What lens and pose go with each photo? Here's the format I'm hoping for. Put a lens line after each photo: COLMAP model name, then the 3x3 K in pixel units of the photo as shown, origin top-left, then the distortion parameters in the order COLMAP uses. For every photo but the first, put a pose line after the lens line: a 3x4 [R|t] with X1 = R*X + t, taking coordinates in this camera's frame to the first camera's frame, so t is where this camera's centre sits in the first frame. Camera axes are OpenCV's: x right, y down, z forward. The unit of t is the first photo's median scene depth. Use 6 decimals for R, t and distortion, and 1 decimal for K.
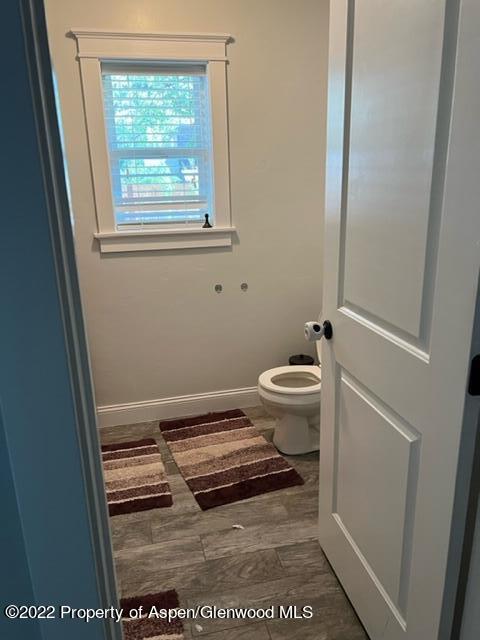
lens RADIAL K [[483.7, 0, 233.8], [0, 483.7, 325.9], [0, 0, 1]] dist [0.063706, -0.083204]
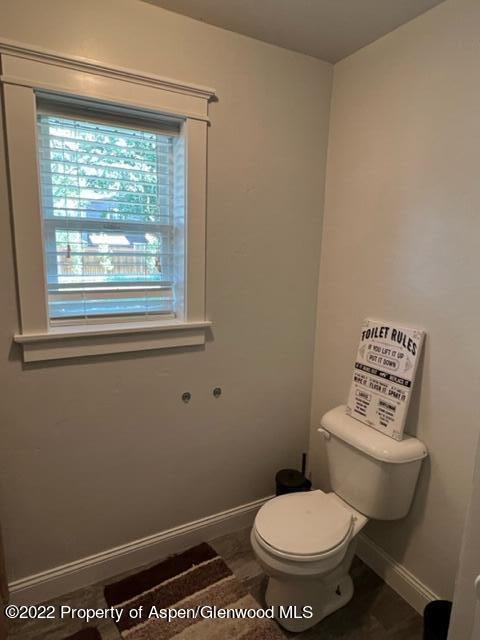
lens RADIAL K [[379.9, 0, 234.2], [0, 379.9, 320.3], [0, 0, 1]] dist [-0.002358, -0.001714]
pose [[0.962430, 0.005360, 0.271477, -0.136348], [0.022596, 0.994756, -0.099748, -0.151314], [-0.270588, 0.102135, 0.957262, 0.414282]]
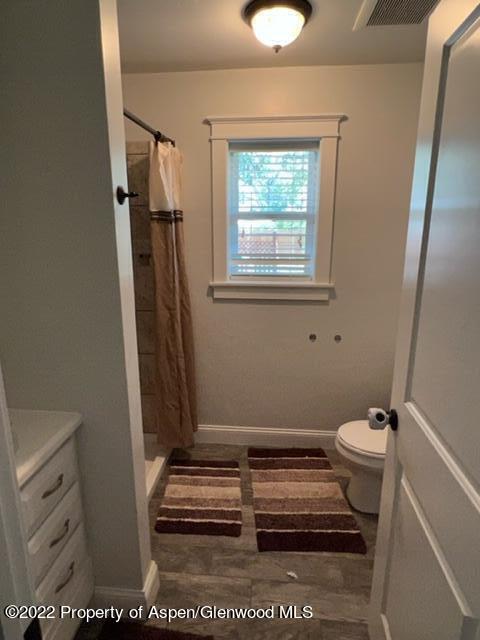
lens RADIAL K [[379.9, 0, 240.8], [0, 379.9, 318.9], [0, 0, 1]] dist [-0.002358, -0.001714]
pose [[0.946298, 0.105475, -0.305605, 0.078567], [-0.119236, 0.992508, -0.026661, -0.084367], [0.300504, 0.061669, 0.951785, 0.143068]]
